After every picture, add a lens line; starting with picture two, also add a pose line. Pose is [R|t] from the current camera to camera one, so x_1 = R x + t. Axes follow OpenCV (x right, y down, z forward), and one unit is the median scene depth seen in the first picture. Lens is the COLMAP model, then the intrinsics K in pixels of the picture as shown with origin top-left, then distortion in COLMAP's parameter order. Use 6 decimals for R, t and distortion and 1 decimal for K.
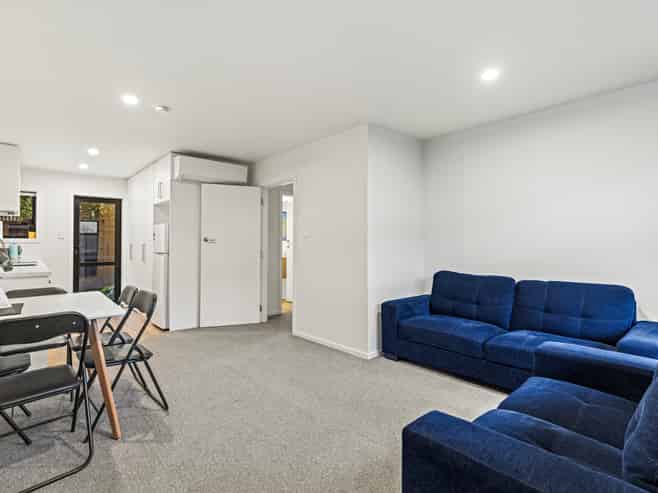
lens RADIAL K [[341.8, 0, 325.8], [0, 341.8, 243.2], [0, 0, 1]] dist [0.000326, -0.000001]
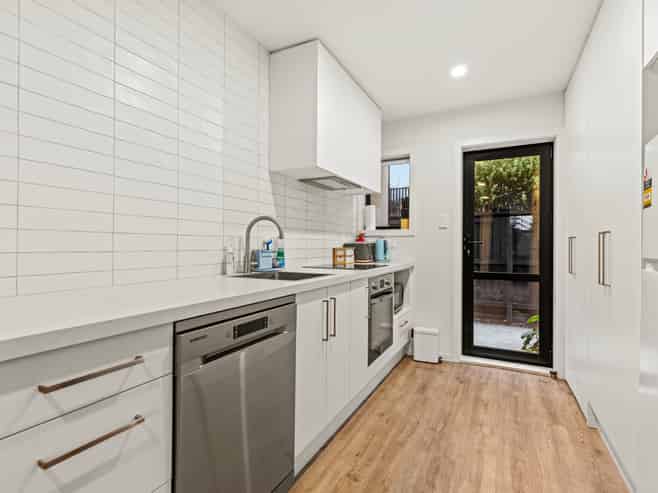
lens RADIAL K [[341.8, 0, 325.8], [0, 341.8, 243.2], [0, 0, 1]] dist [0.000326, -0.000001]
pose [[0.367678, 0.000114, -0.929953, -0.296566], [-0.006297, 0.999977, -0.002367, 0.013119], [0.929932, 0.006726, 0.367671, 0.576341]]
